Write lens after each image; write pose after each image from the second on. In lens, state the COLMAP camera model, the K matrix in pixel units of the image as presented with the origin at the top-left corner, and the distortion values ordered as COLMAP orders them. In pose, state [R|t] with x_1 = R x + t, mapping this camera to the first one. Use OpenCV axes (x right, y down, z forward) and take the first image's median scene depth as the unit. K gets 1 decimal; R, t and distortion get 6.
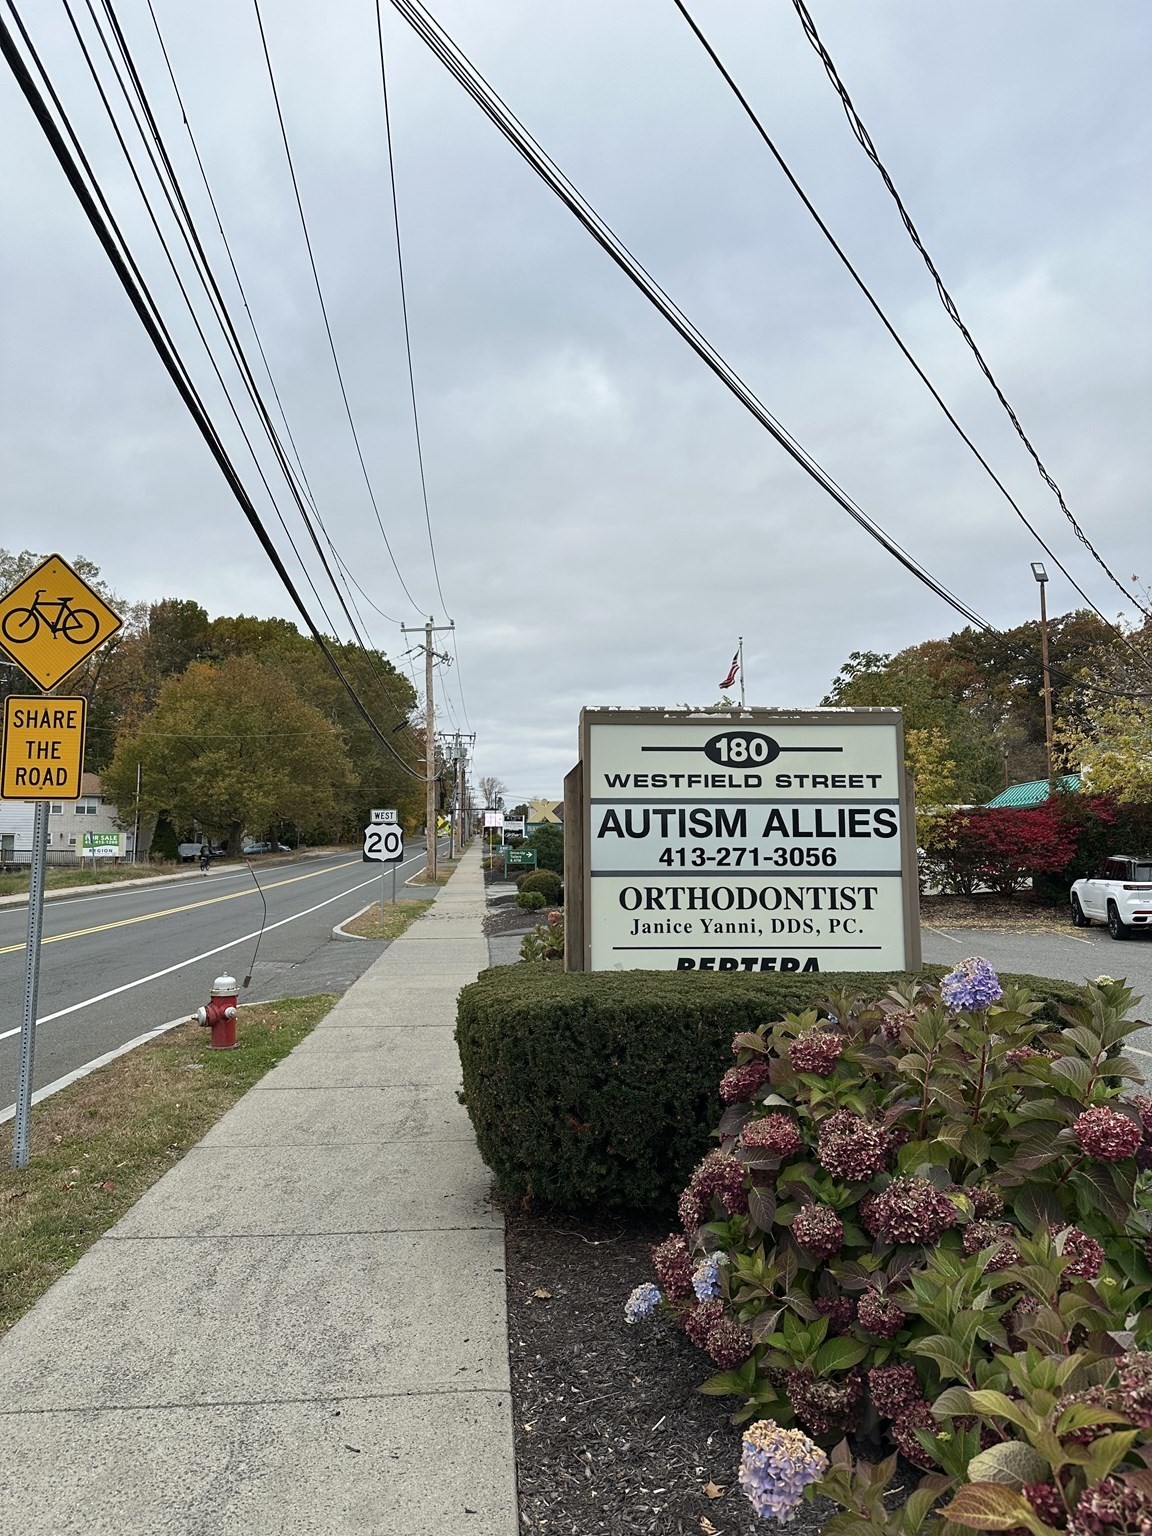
lens RADIAL K [[1063.1, 0, 576.0], [0, 1063.1, 768.0], [0, 0, 1]] dist [0.143061, -0.232062]
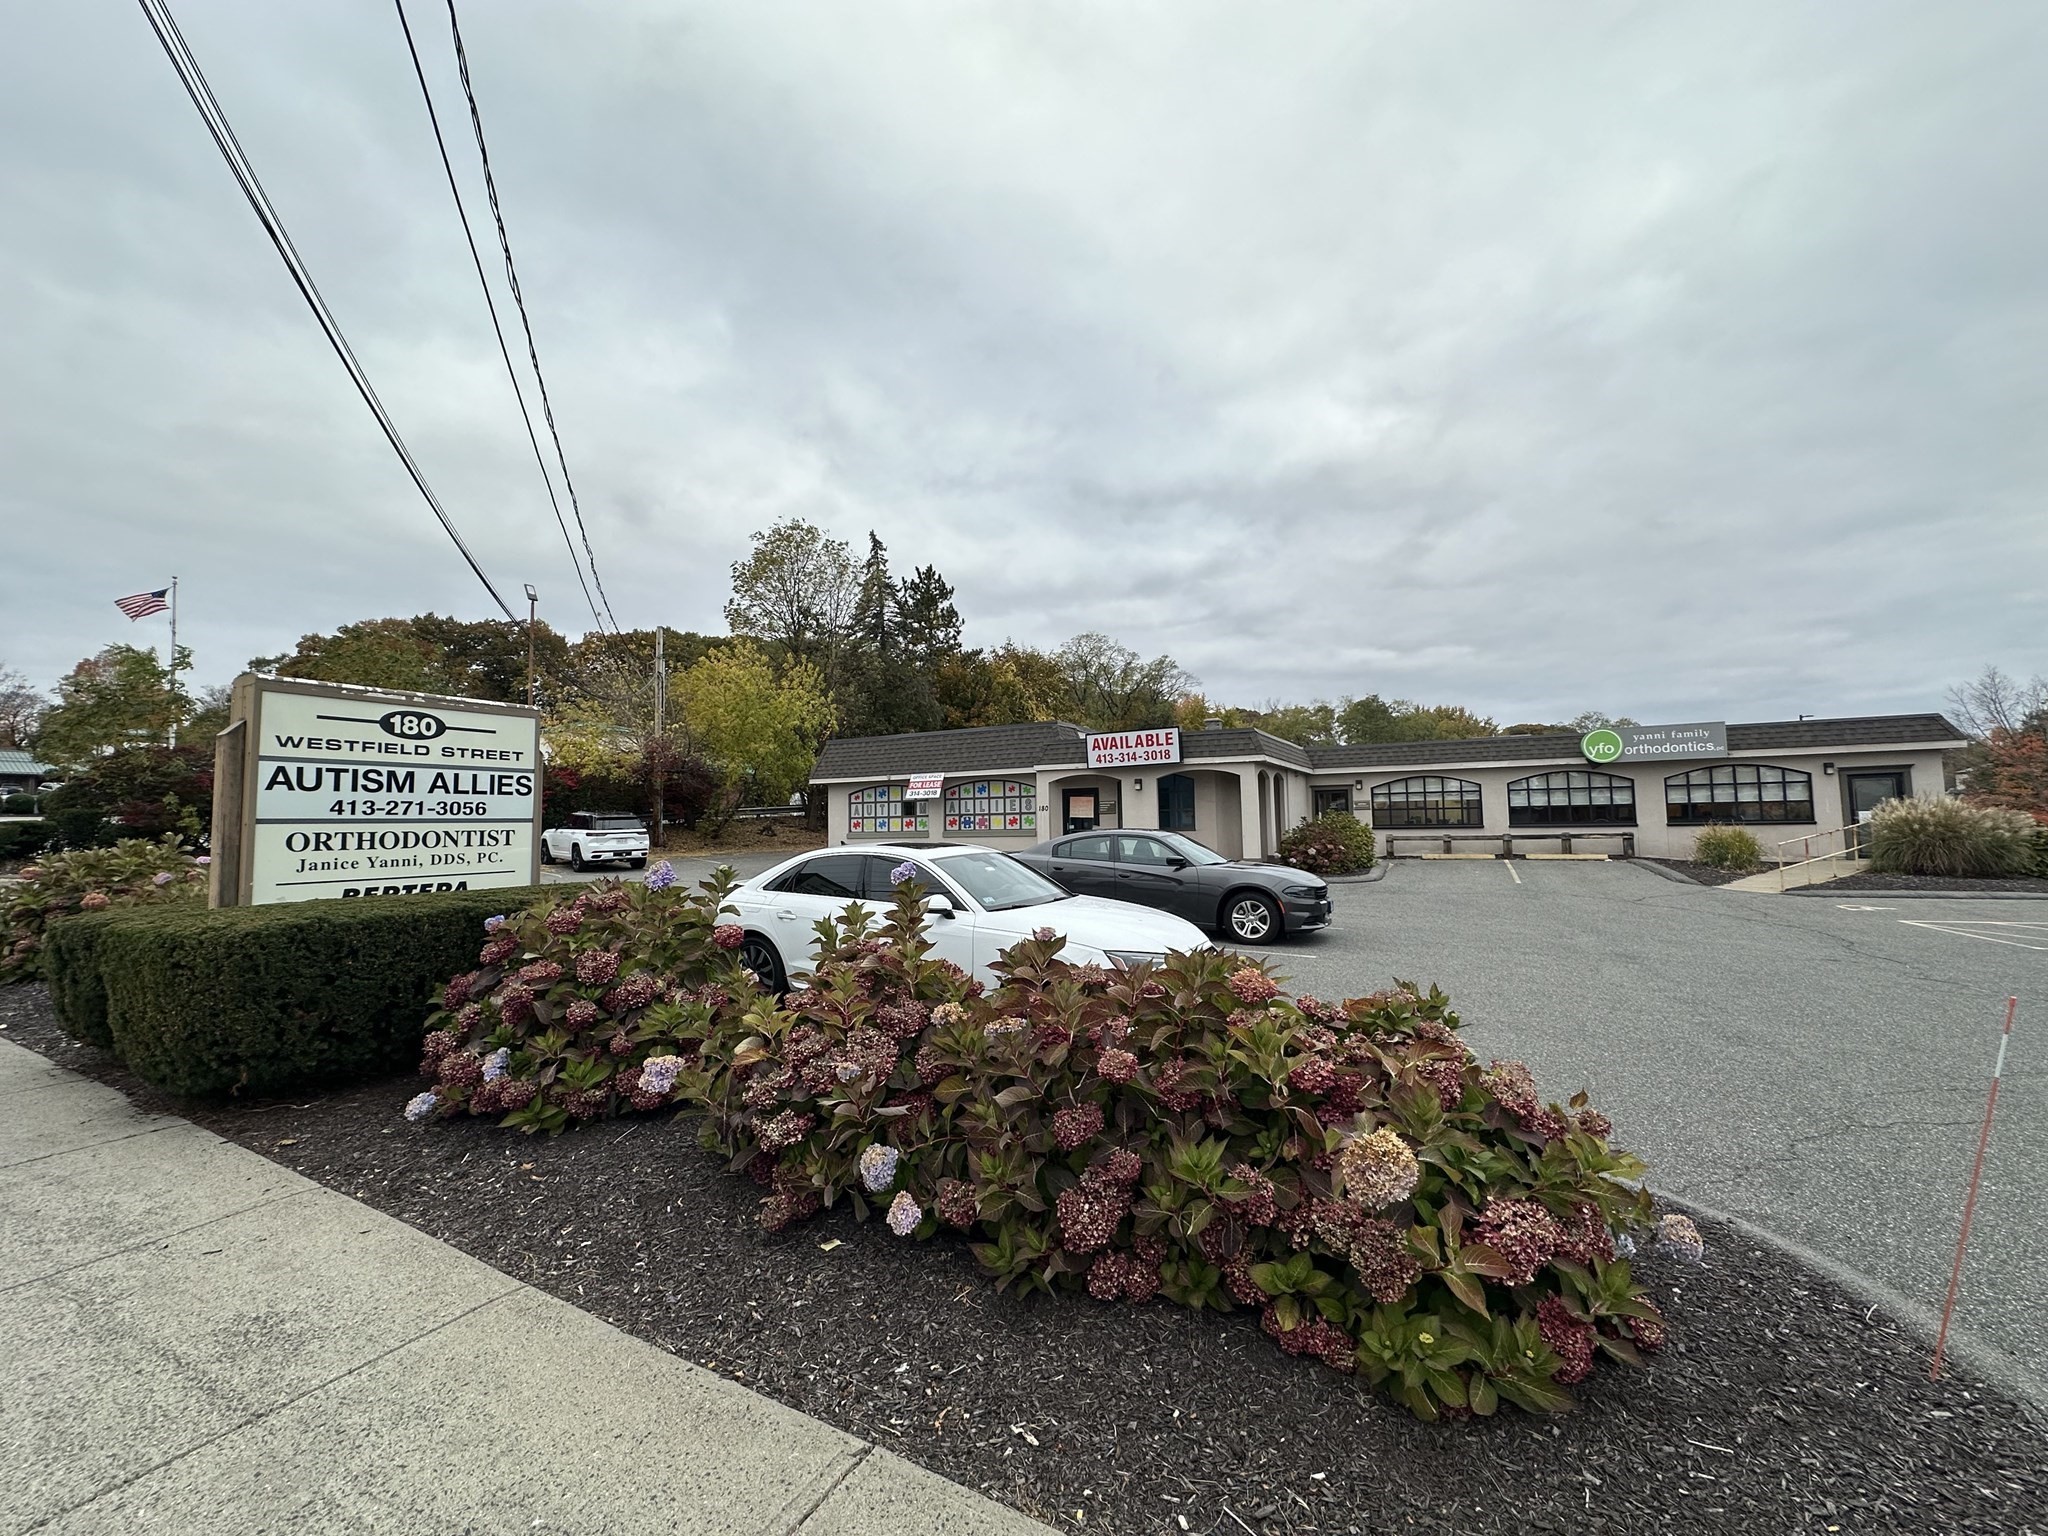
lens RADIAL K [[817.2, 0, 1024.0], [0, 817.2, 768.0], [0, 0, 1]] dist [-0.000933, -0.000073]
pose [[0.545032, 0.053643, 0.836698, -0.270283], [-0.074370, 0.997111, -0.015483, -0.005537], [-0.835111, -0.053786, 0.547446, -0.164810]]
